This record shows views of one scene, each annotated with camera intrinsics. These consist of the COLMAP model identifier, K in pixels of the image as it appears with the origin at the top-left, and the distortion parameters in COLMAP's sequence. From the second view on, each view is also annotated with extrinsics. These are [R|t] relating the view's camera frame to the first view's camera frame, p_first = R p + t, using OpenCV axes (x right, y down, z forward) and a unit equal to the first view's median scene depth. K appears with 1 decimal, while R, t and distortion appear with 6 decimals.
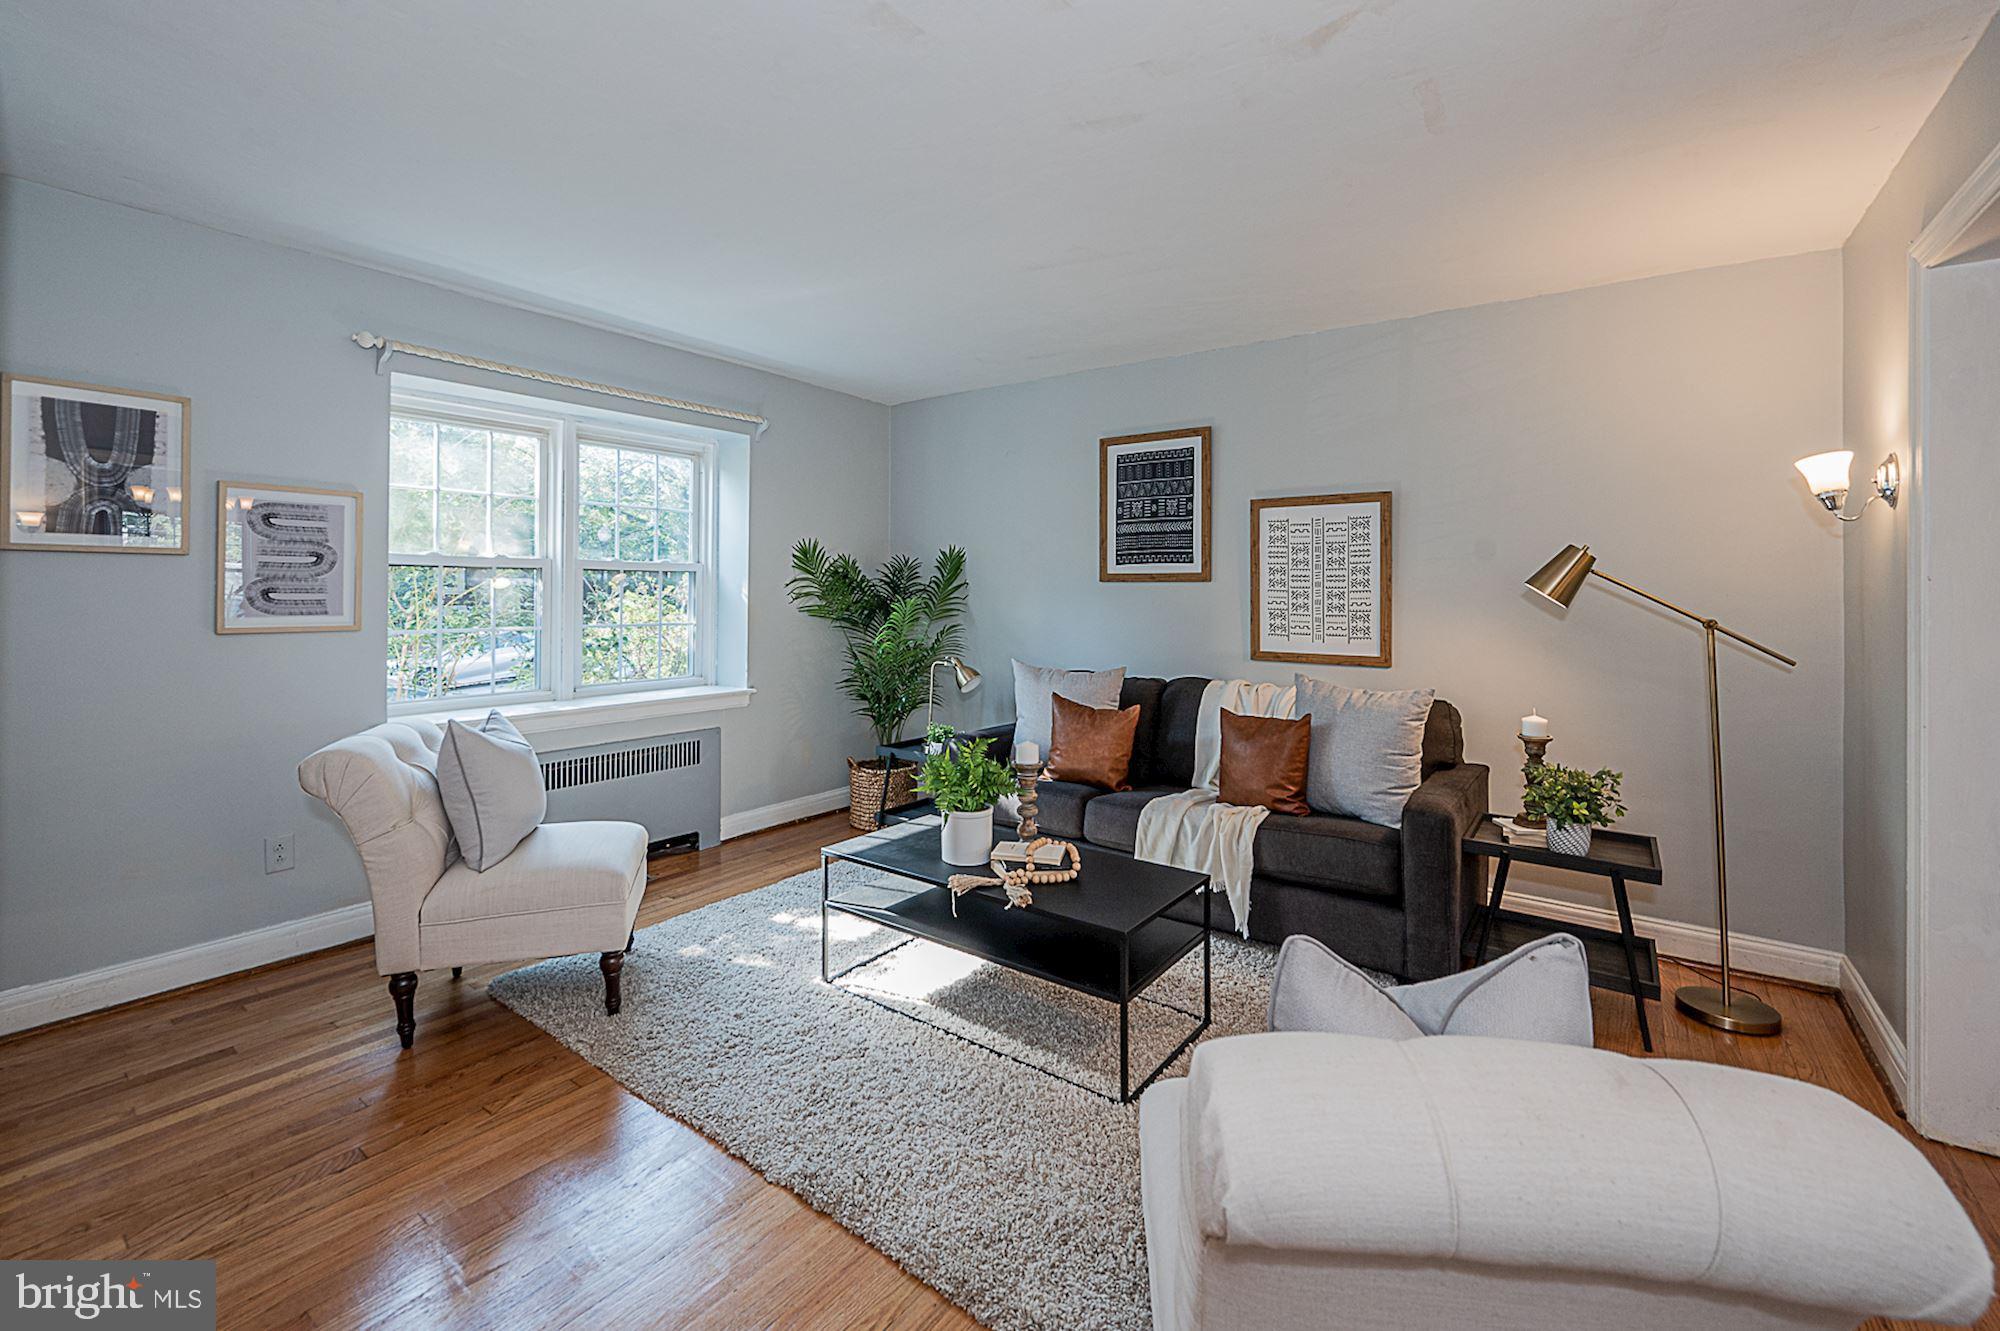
lens RADIAL K [[856.6, 0, 988.1], [0, 856.6, 589.2], [0, 0, 1]] dist [0.003359, -0.000106]
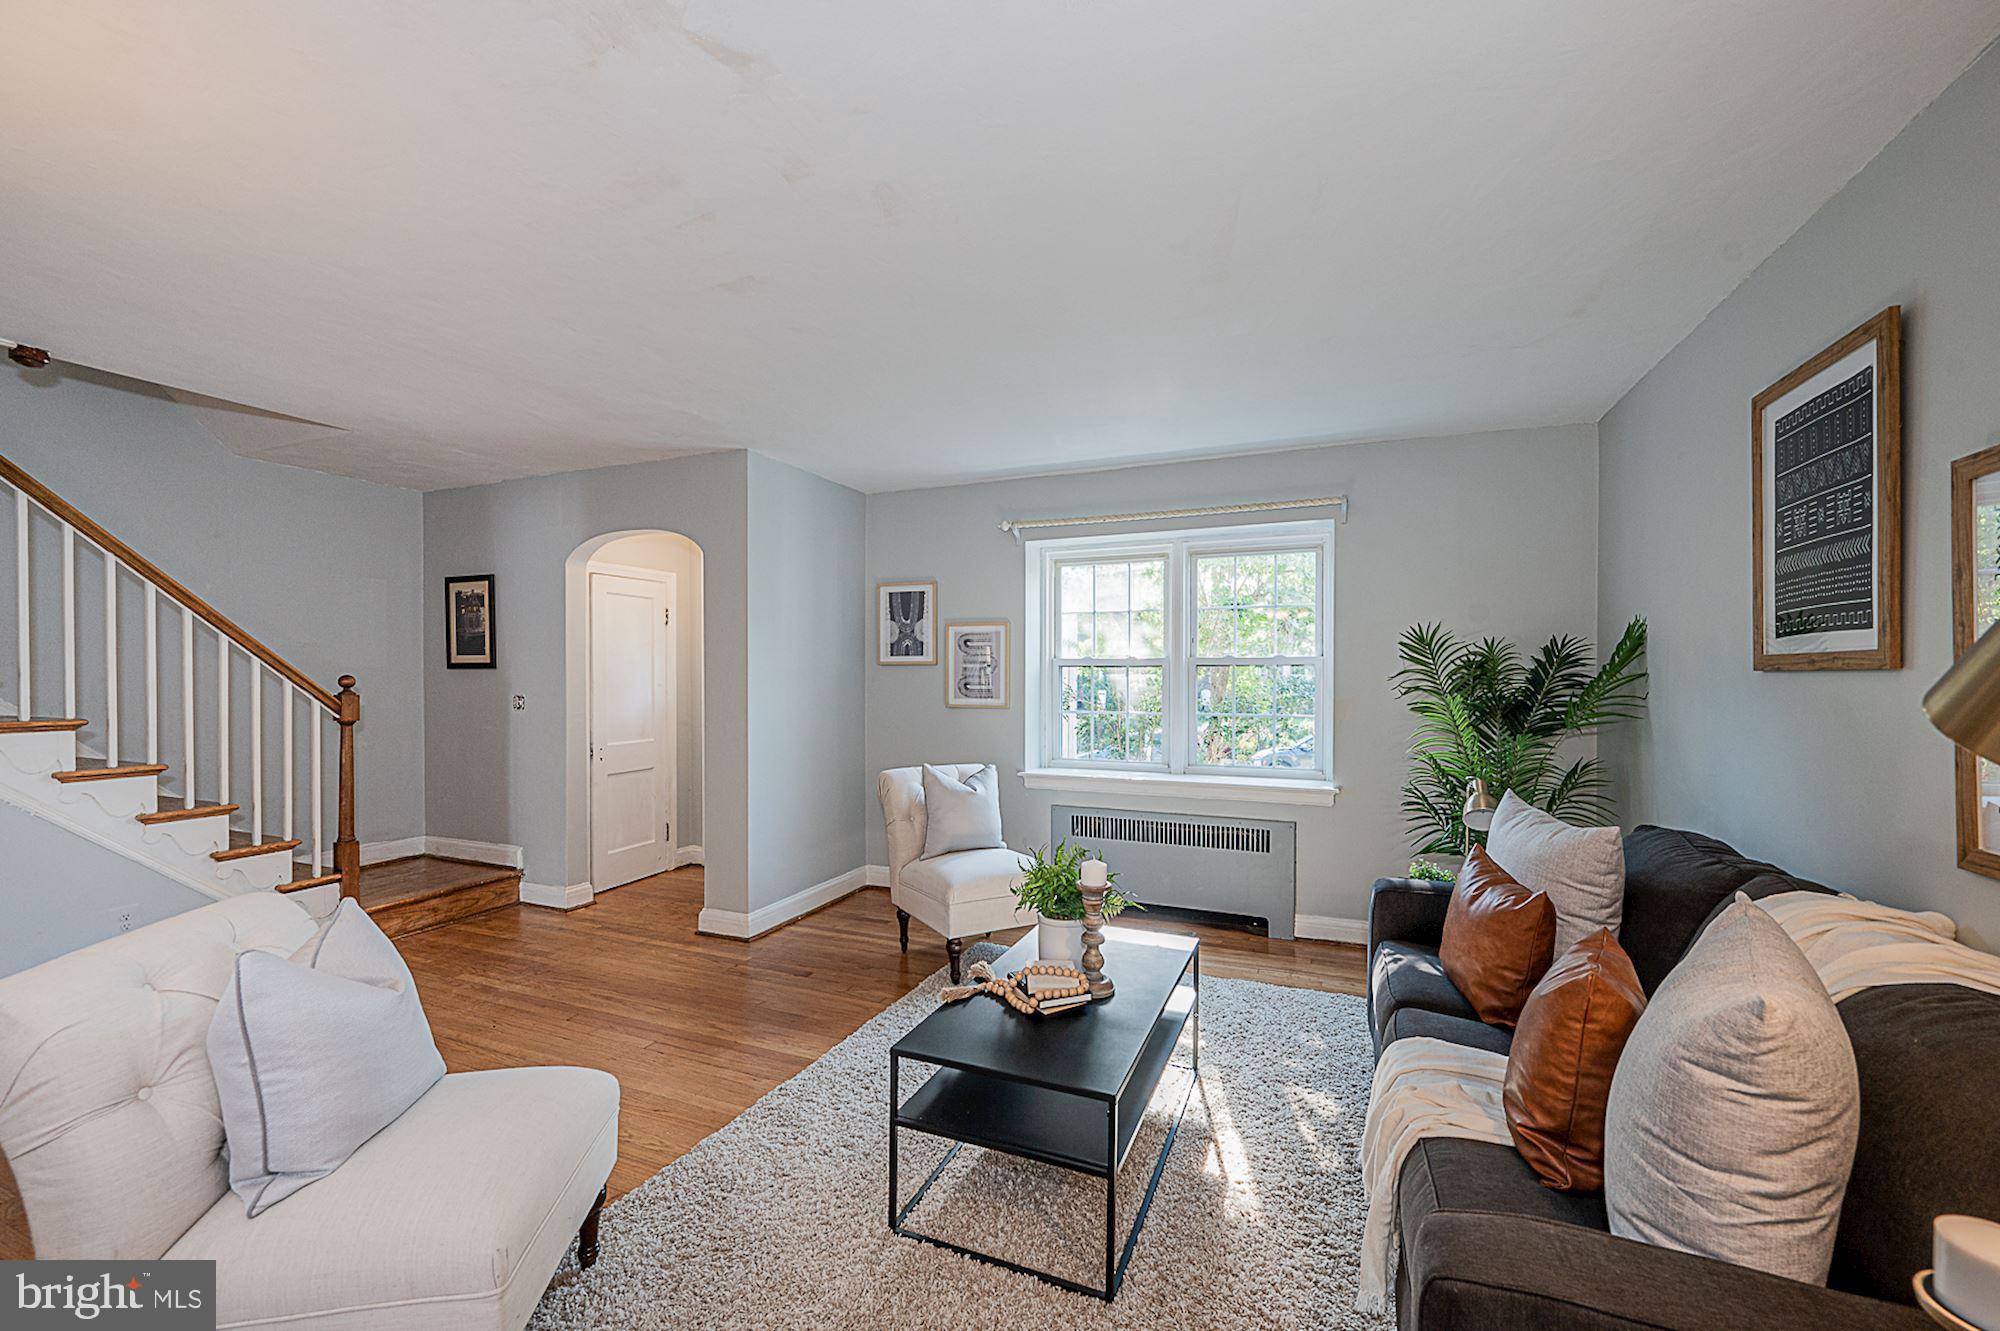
lens RADIAL K [[816.5, 0, 1002.1], [0, 816.5, 679.6], [0, 0, 1]] dist [0.002383, 0.000033]
pose [[0.245580, -0.001292, -0.969375, 0.565341], [0.002406, 0.999997, -0.000723, -0.003906], [0.969373, -0.002155, 0.245583, 0.478651]]
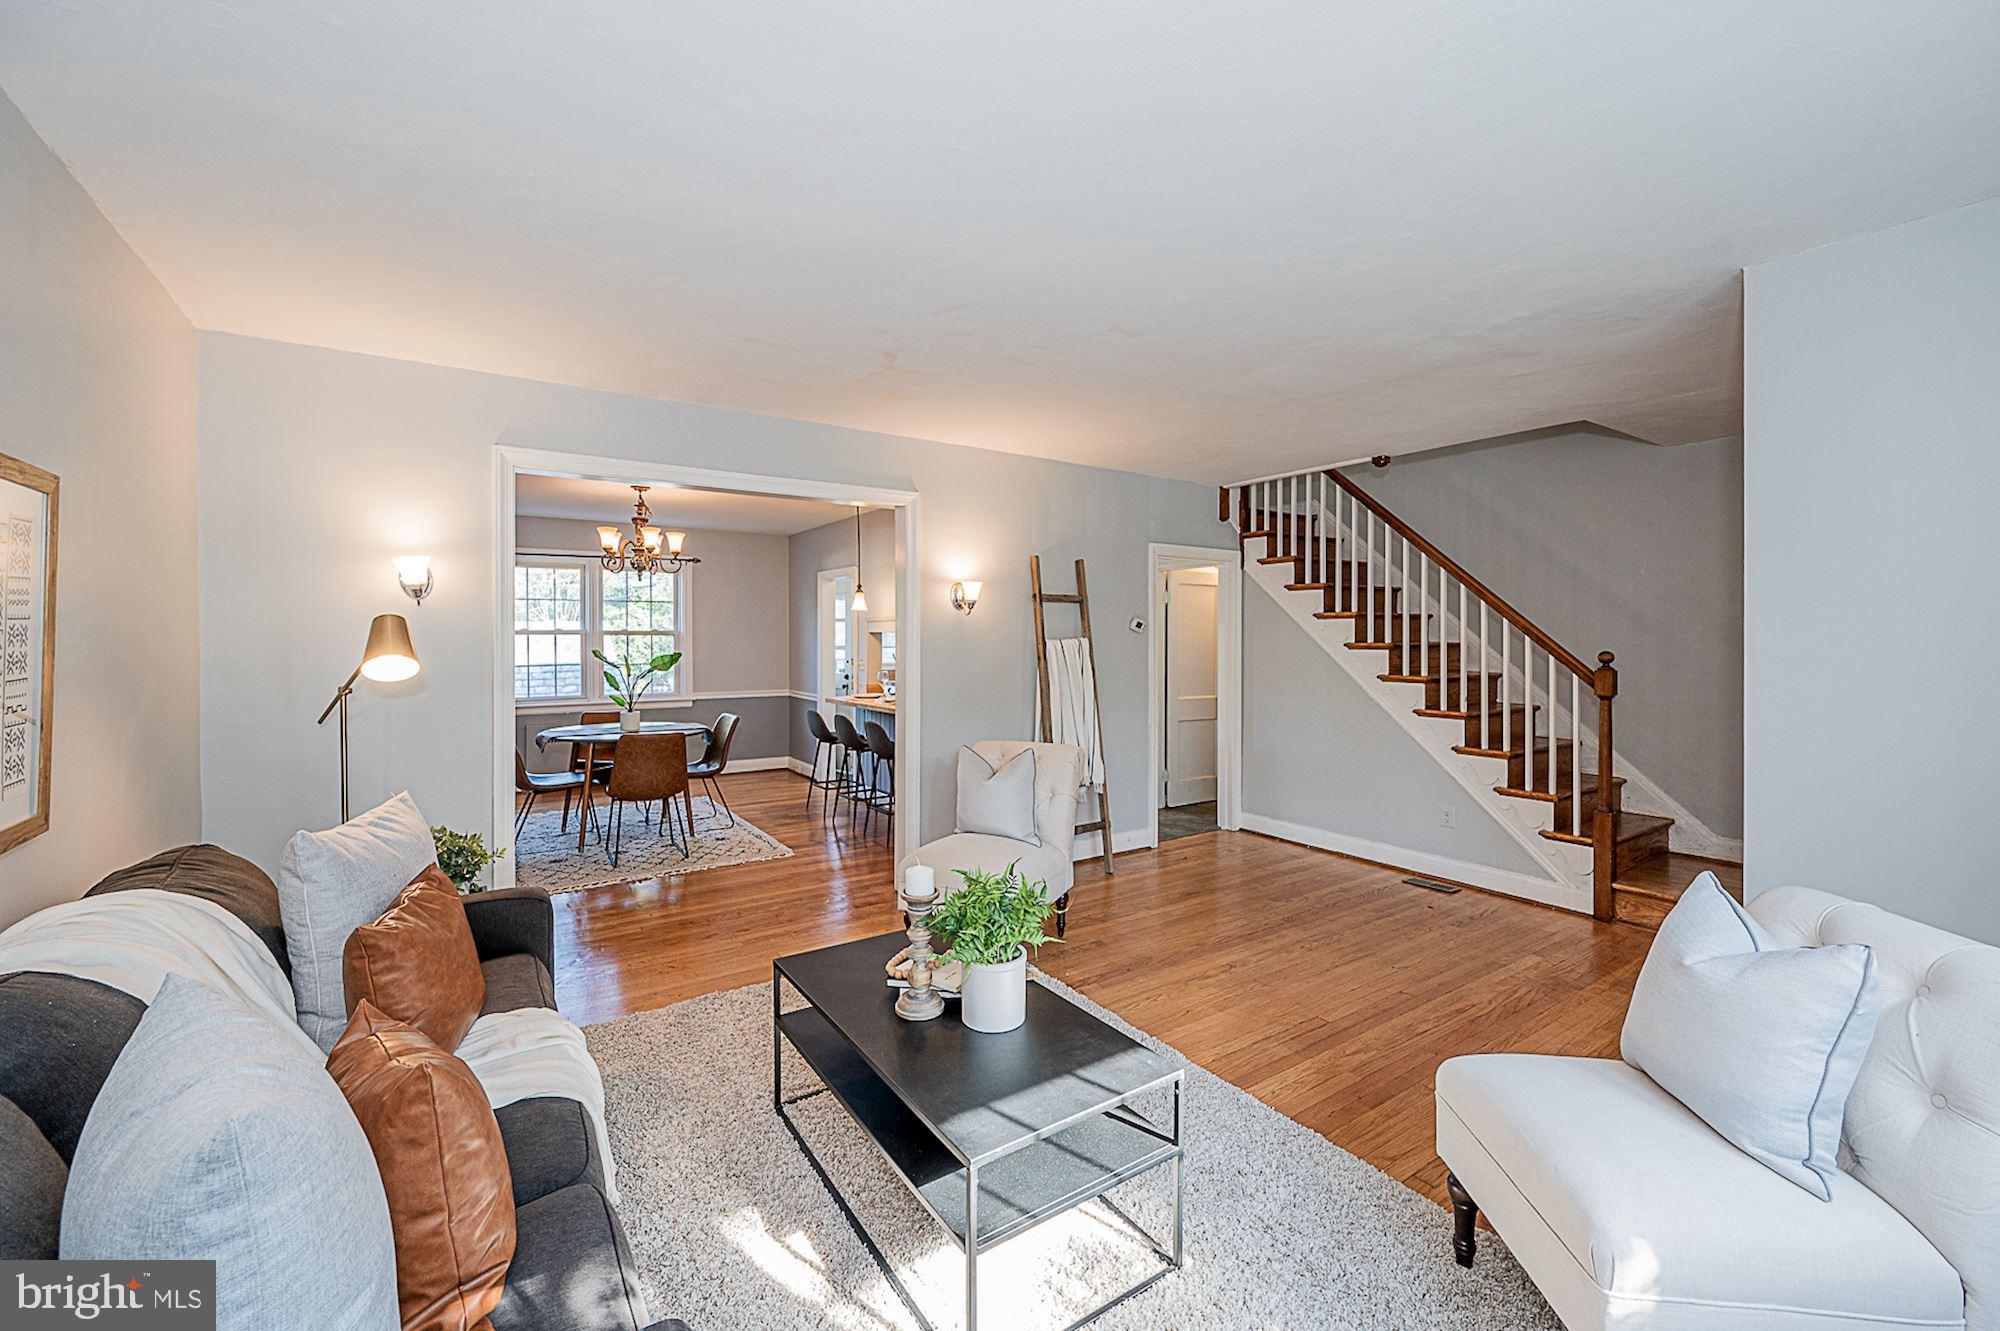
lens RADIAL K [[816.5, 0, 1001.5], [0, 816.5, 642.1], [0, 0, 1]] dist [0.002383, 0.000033]
pose [[-0.946473, -0.011225, 0.322587, -0.191345], [-0.009609, 0.999932, 0.006601, -0.023025], [-0.322640, 0.003148, -0.946517, 1.156030]]
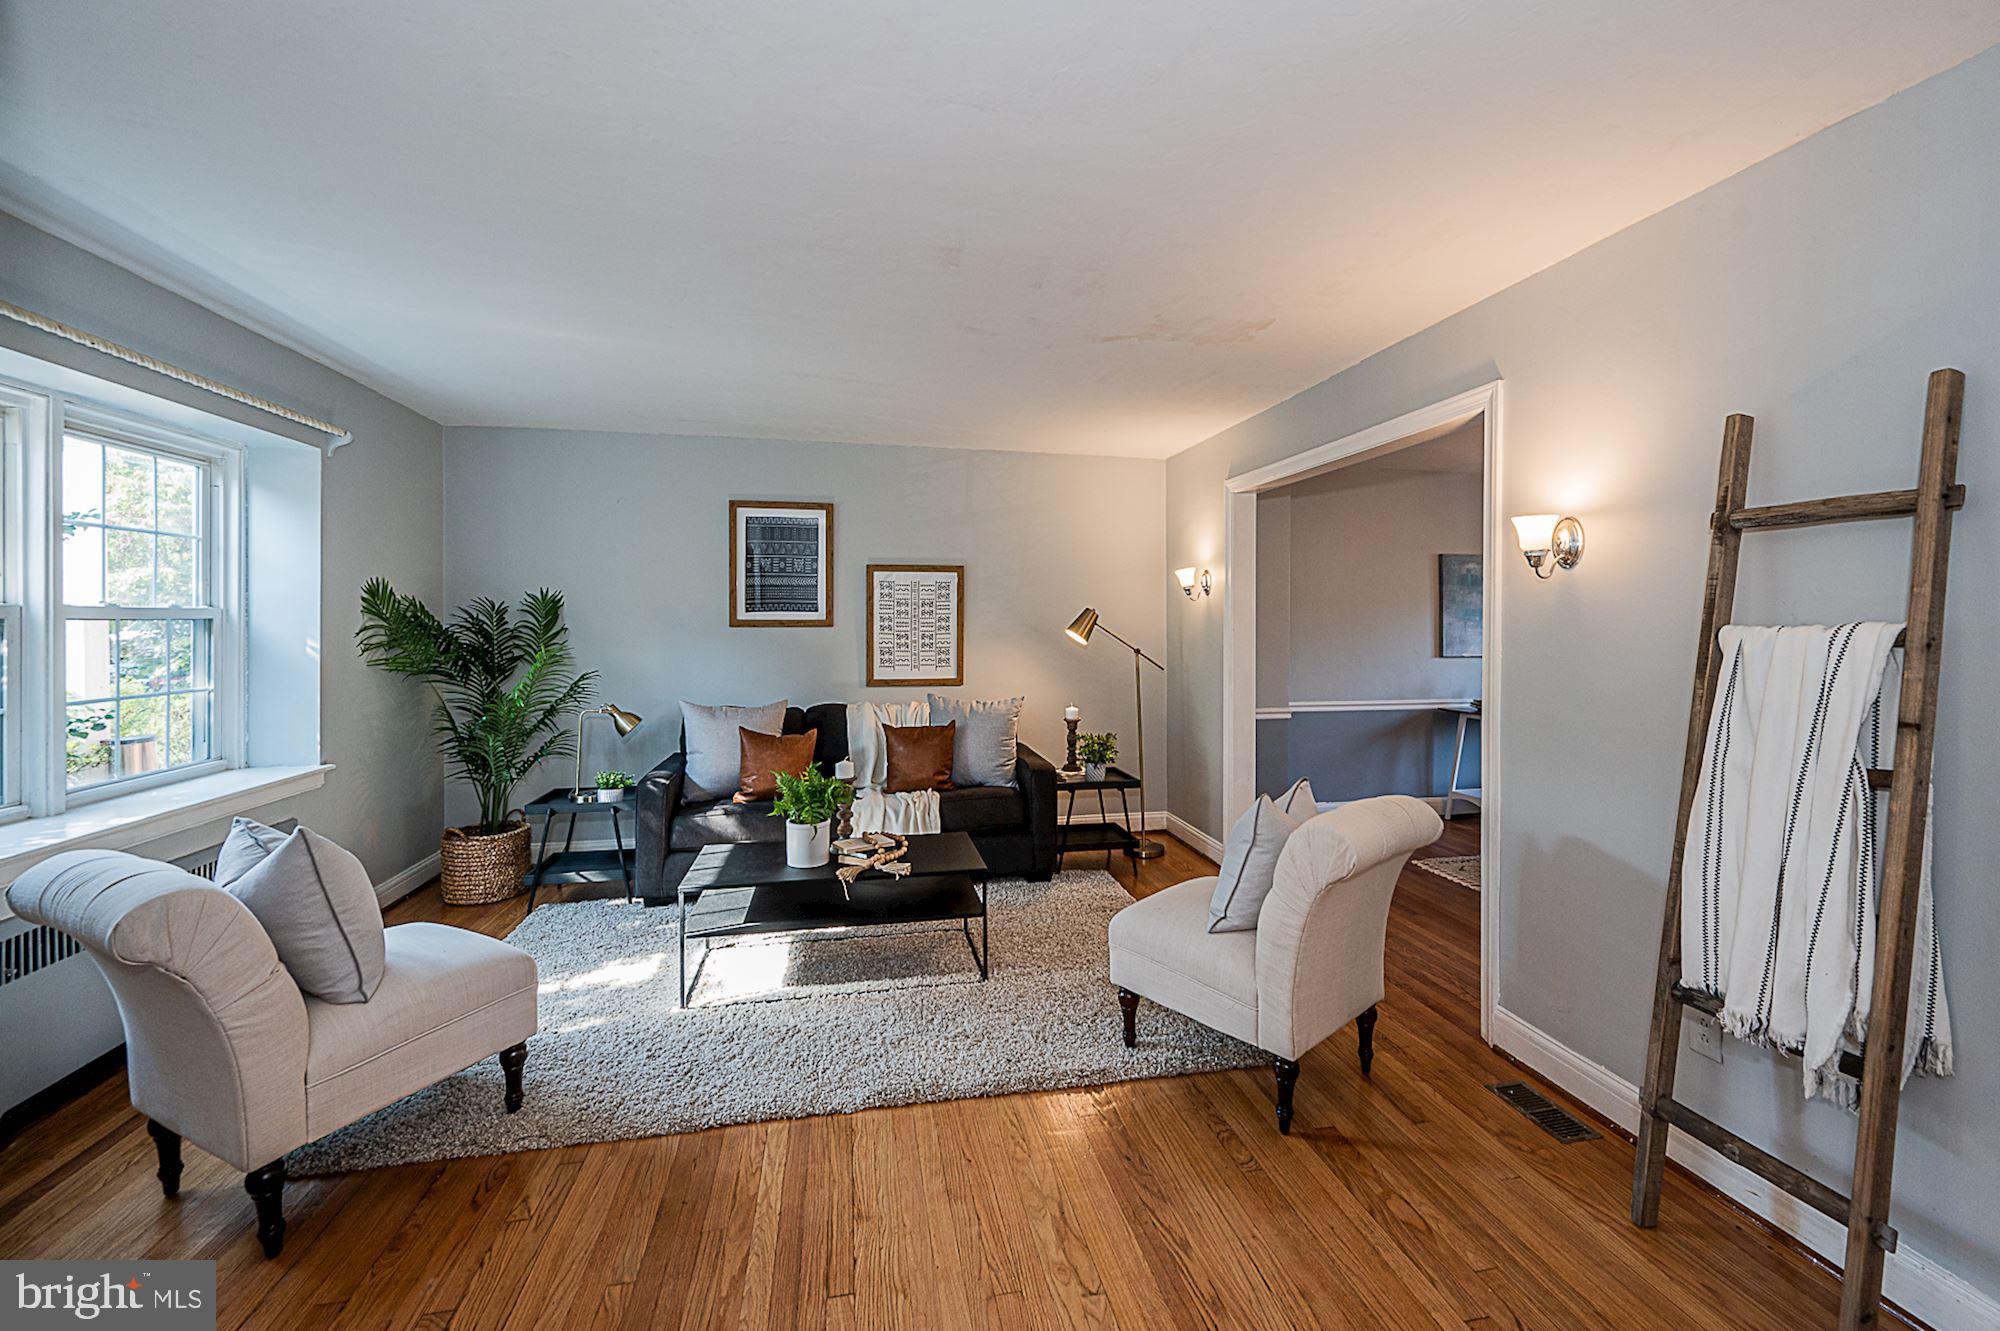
lens RADIAL K [[816.5, 0, 1018.0], [0, 816.5, 634.3], [0, 0, 1]] dist [0.002383, 0.000033]
pose [[0.654407, -0.019045, 0.755902, -0.486674], [0.001100, 0.999706, 0.024235, -0.027583], [-0.756141, -0.015028, 0.654236, 0.009186]]
